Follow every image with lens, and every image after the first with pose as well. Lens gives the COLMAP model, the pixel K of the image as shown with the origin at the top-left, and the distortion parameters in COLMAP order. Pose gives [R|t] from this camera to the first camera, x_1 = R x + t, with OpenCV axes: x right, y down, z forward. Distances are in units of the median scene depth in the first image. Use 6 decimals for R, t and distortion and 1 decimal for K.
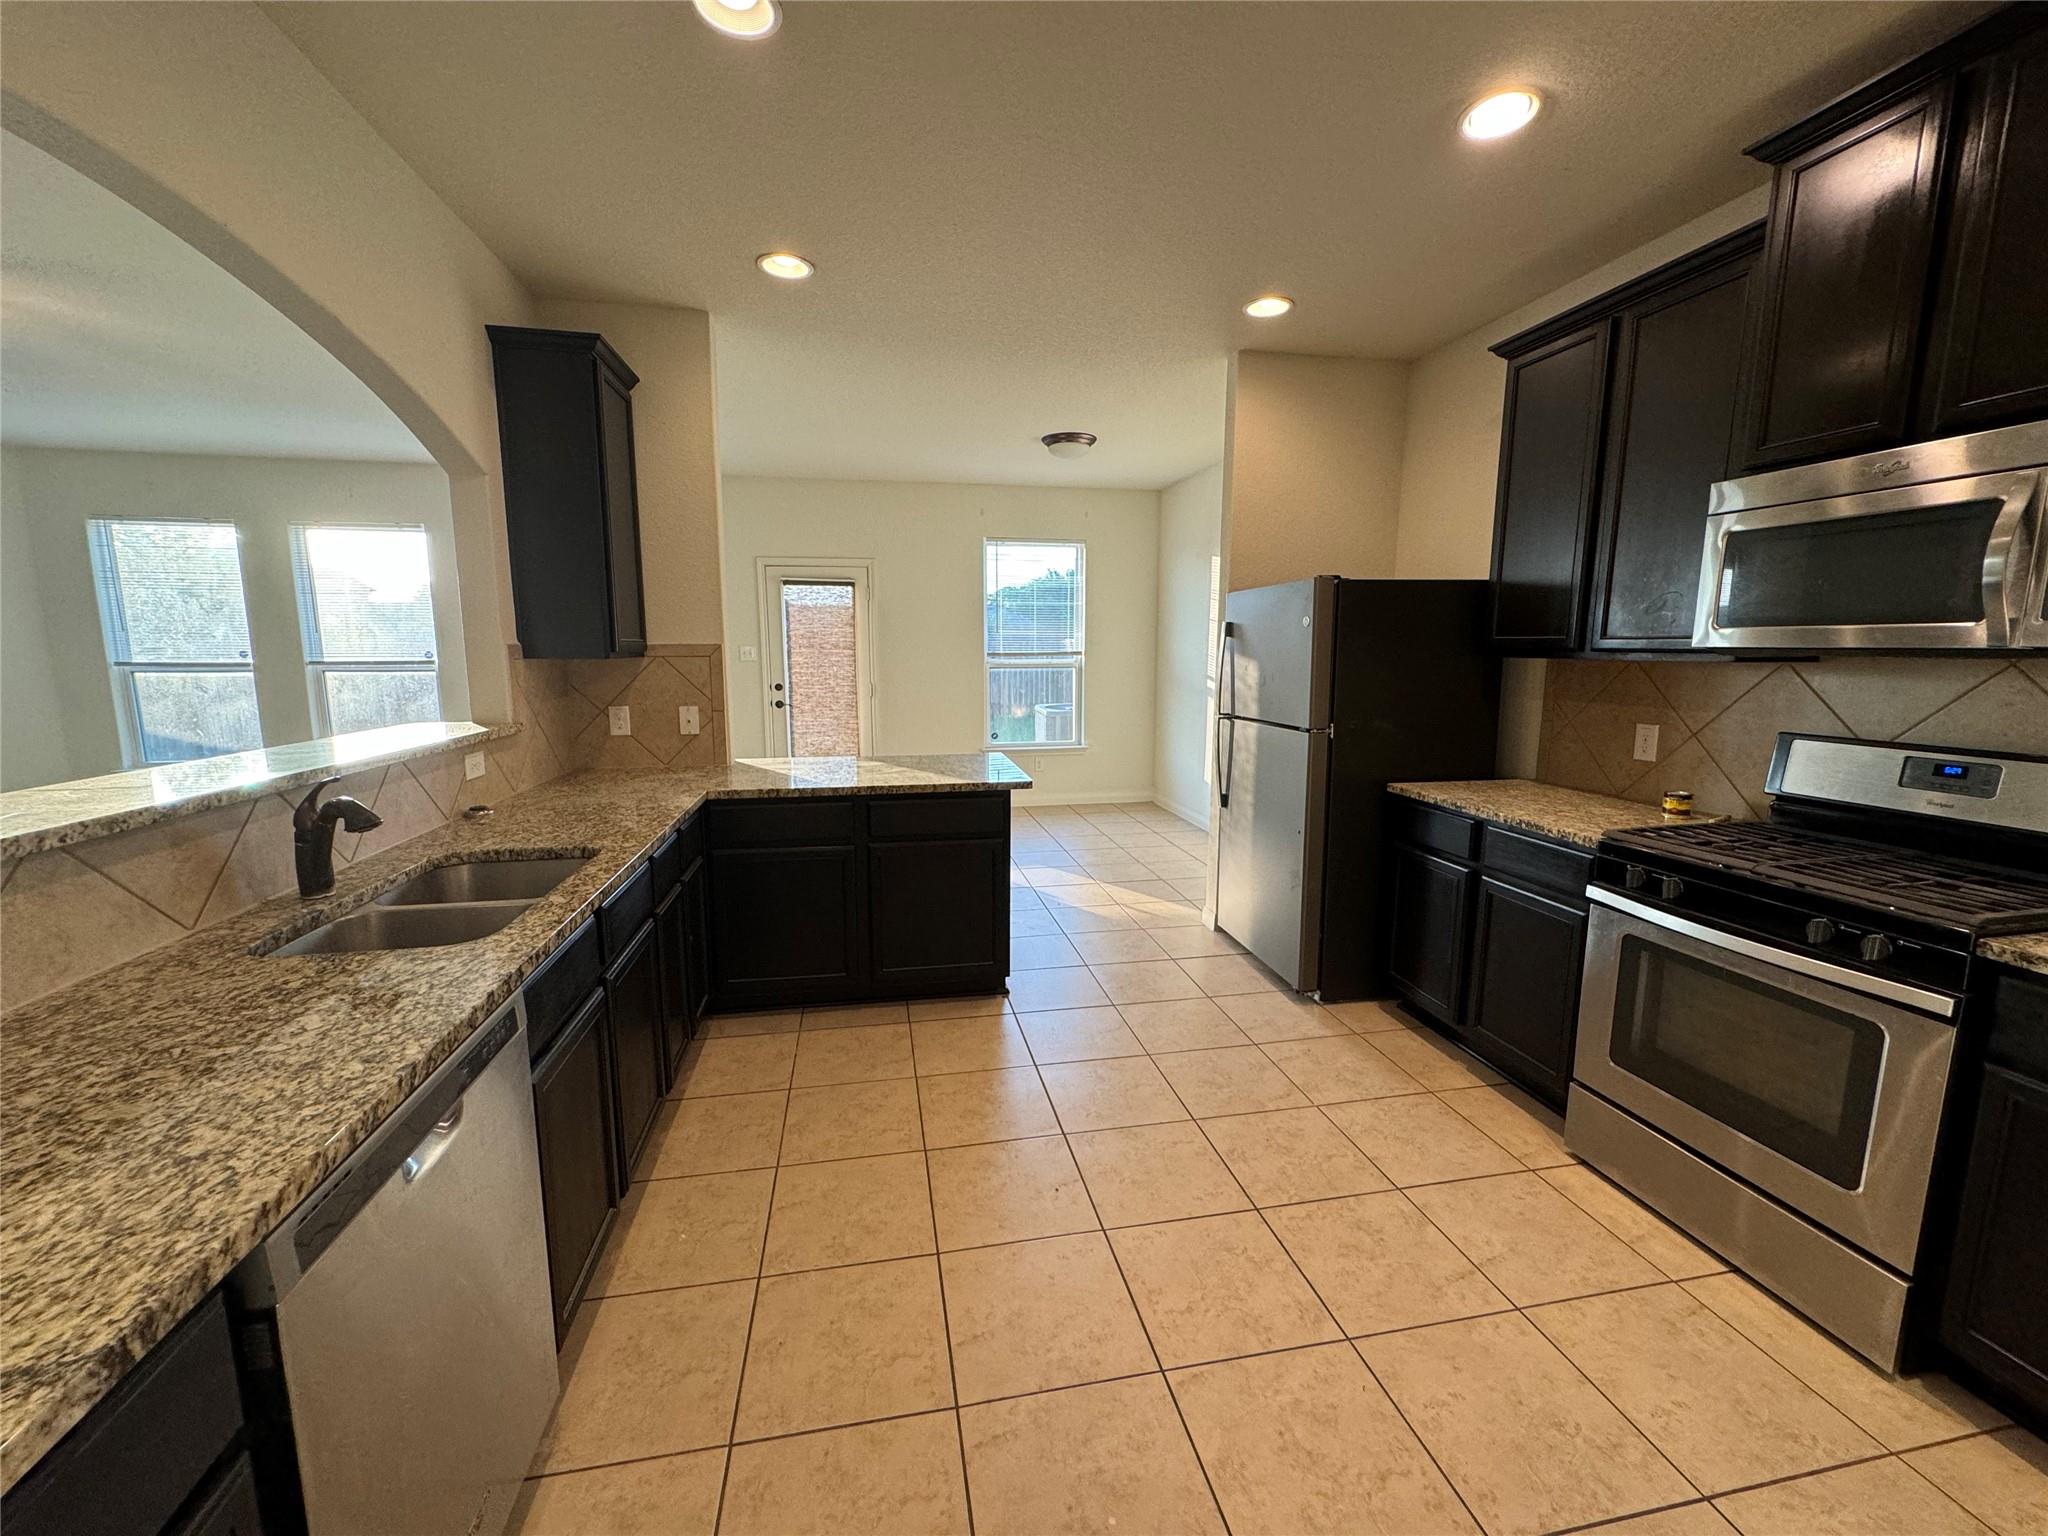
lens RADIAL K [[817.1, 0, 1016.0], [0, 817.1, 772.9], [0, 0, 1]] dist [-0.003277, 0.000776]
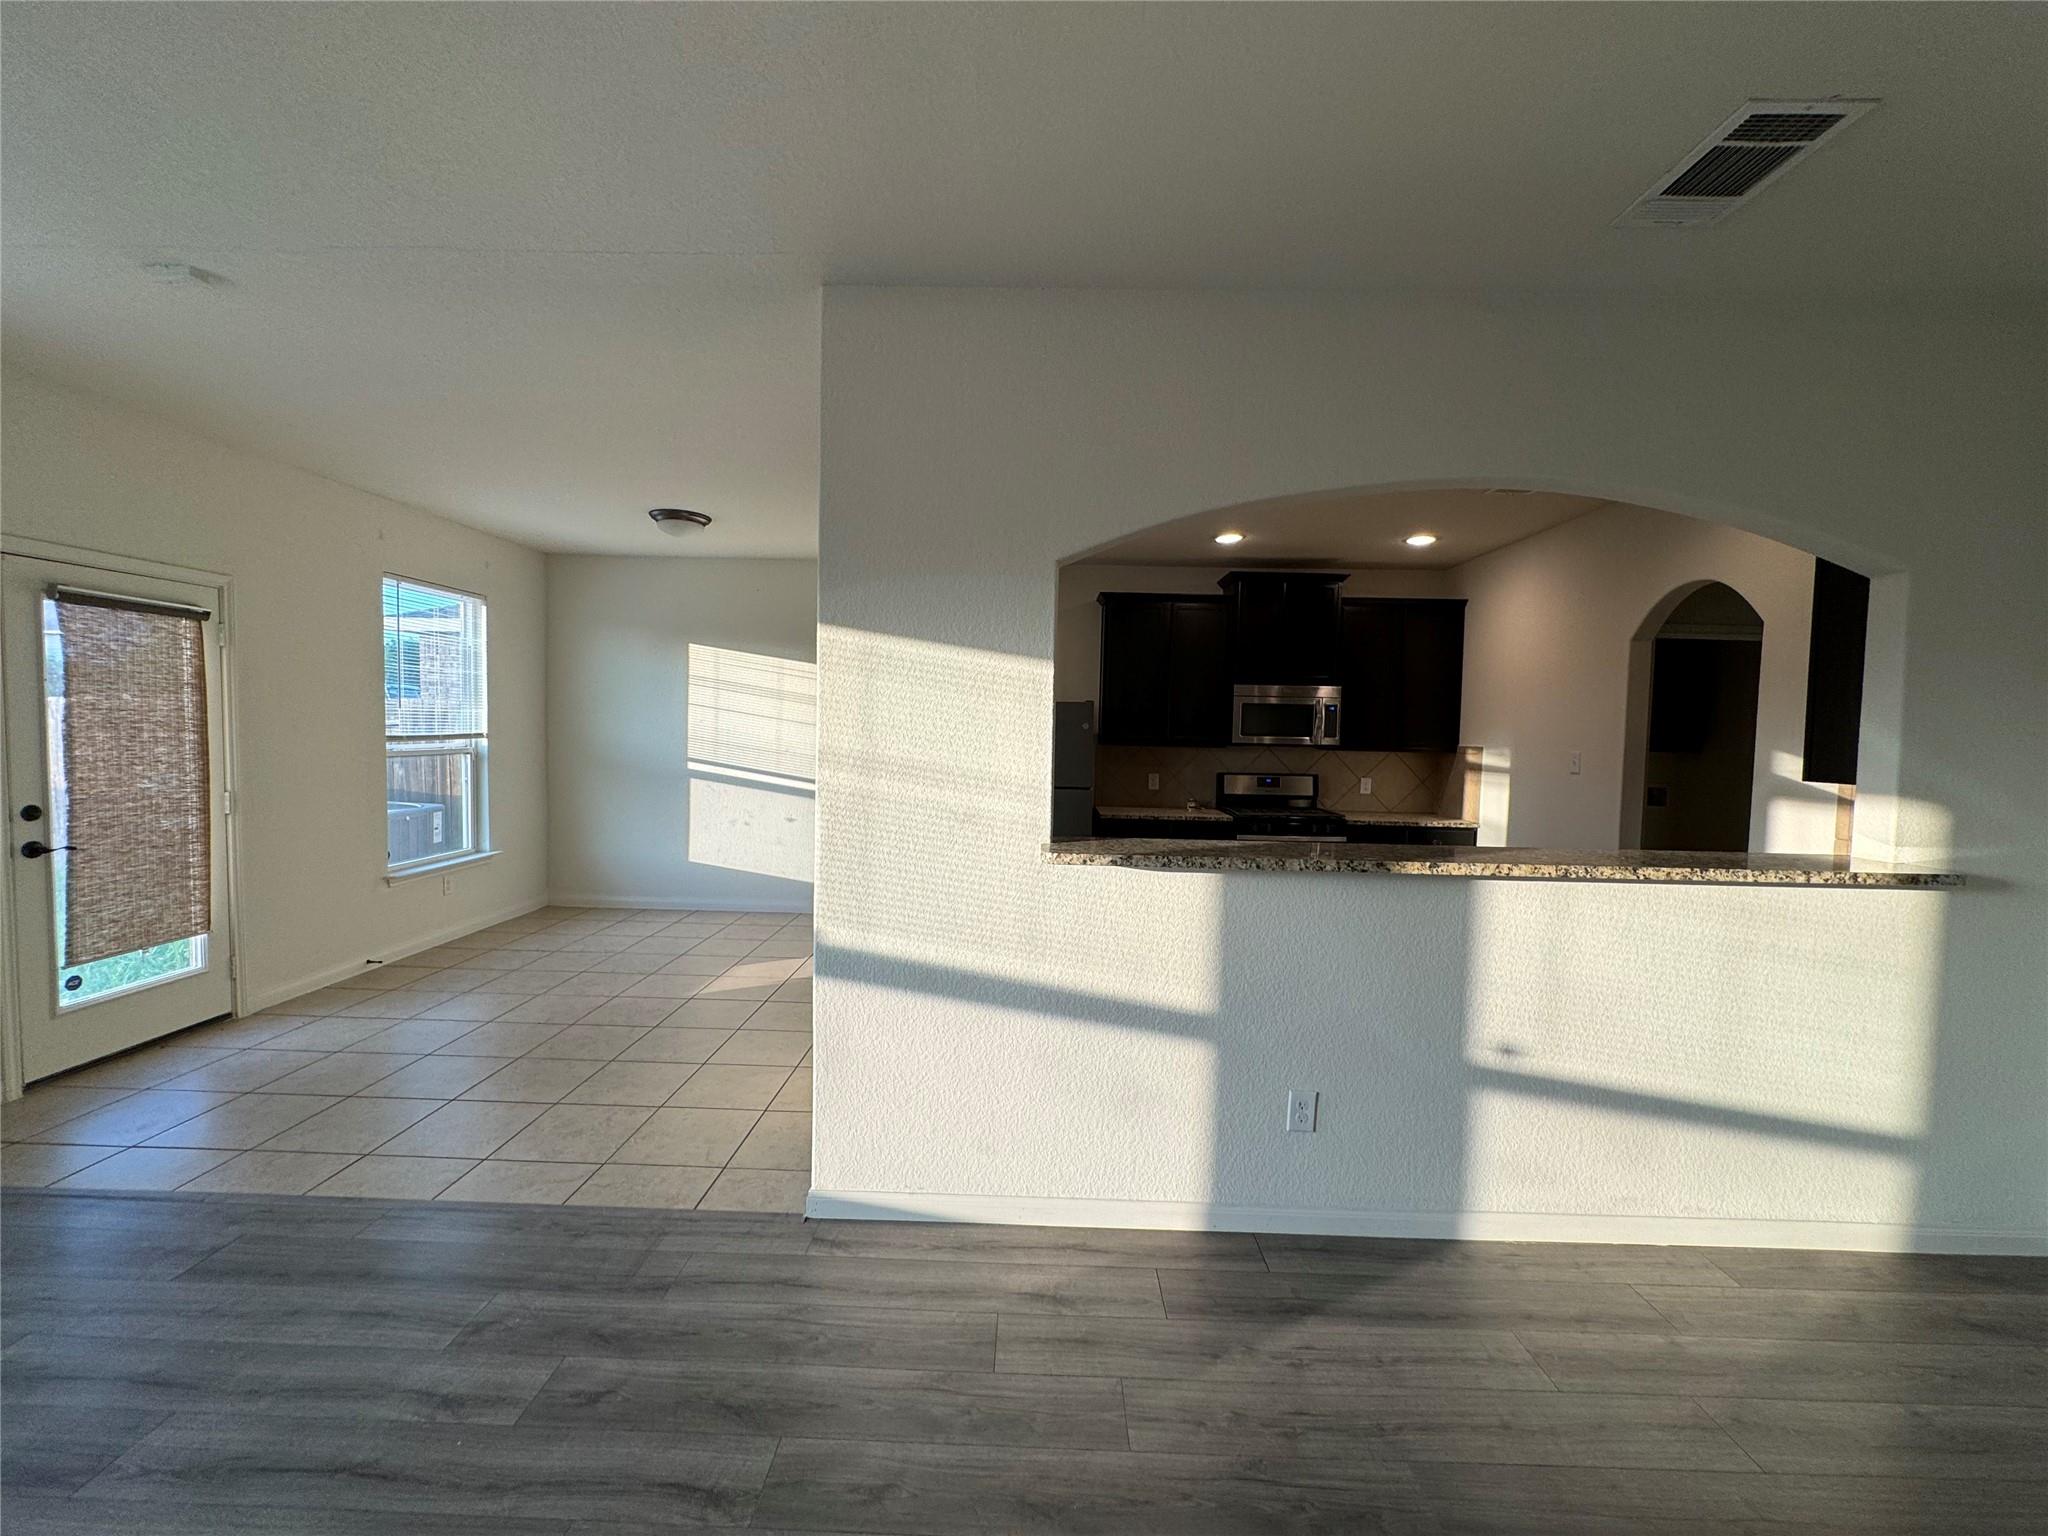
lens RADIAL K [[817.1, 0, 1022.0], [0, 817.1, 771.9], [0, 0, 1]] dist [-0.003277, 0.000776]
pose [[0.211522, -0.047204, 0.976233, -1.211286], [0.129160, 0.991423, 0.019953, -0.125100], [-0.968801, 0.121870, 0.215804, 0.677388]]
